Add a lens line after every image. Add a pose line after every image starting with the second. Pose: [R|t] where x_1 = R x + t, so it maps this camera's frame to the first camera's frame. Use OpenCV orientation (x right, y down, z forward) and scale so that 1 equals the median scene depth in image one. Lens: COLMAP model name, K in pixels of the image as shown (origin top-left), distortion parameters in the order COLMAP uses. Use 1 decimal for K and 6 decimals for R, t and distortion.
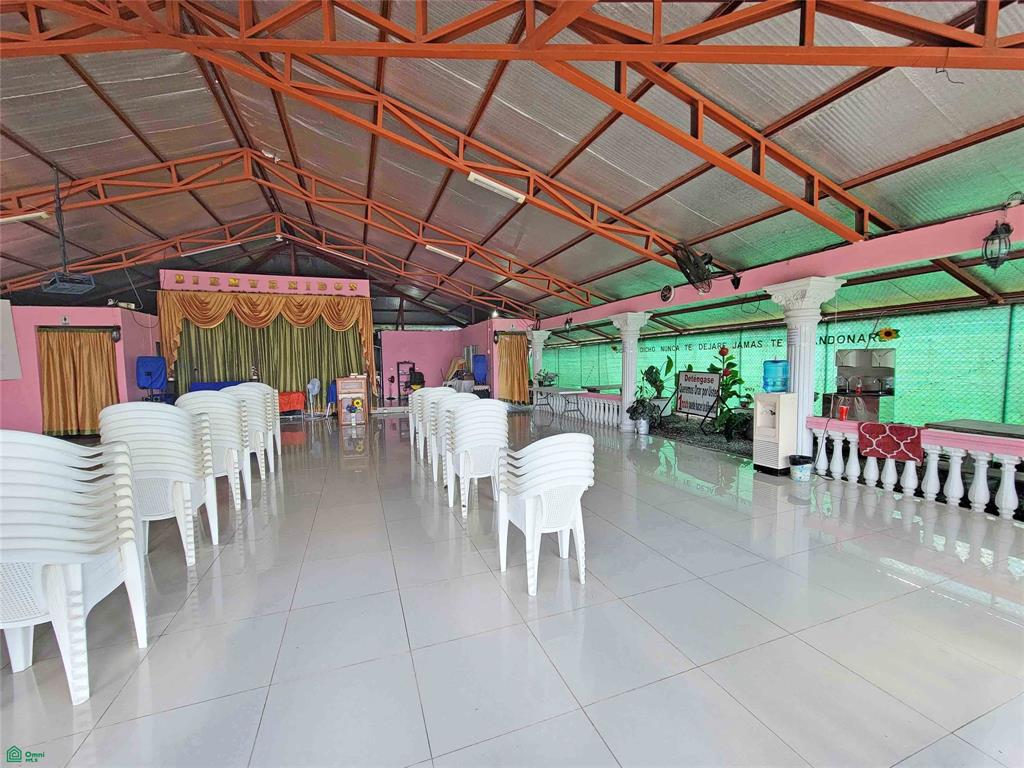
lens RADIAL K [[419.1, 0, 511.8], [0, 419.1, 384.6], [0, 0, 1]] dist [-0.006957, 0.002568]
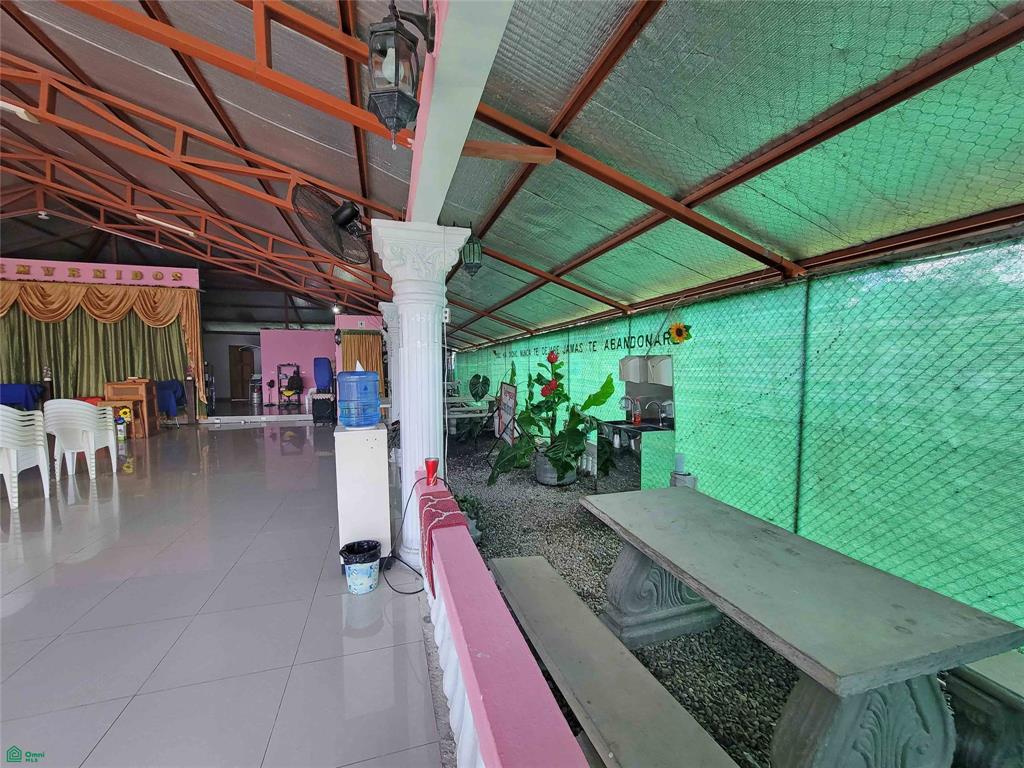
lens RADIAL K [[419.1, 0, 512.9], [0, 419.1, 389.7], [0, 0, 1]] dist [-0.006957, 0.002568]
pose [[0.997272, 0.021377, -0.070647, 0.497584], [-0.021265, 0.999771, 0.002342, -0.021417], [0.070681, -0.000833, 0.997499, 0.243998]]
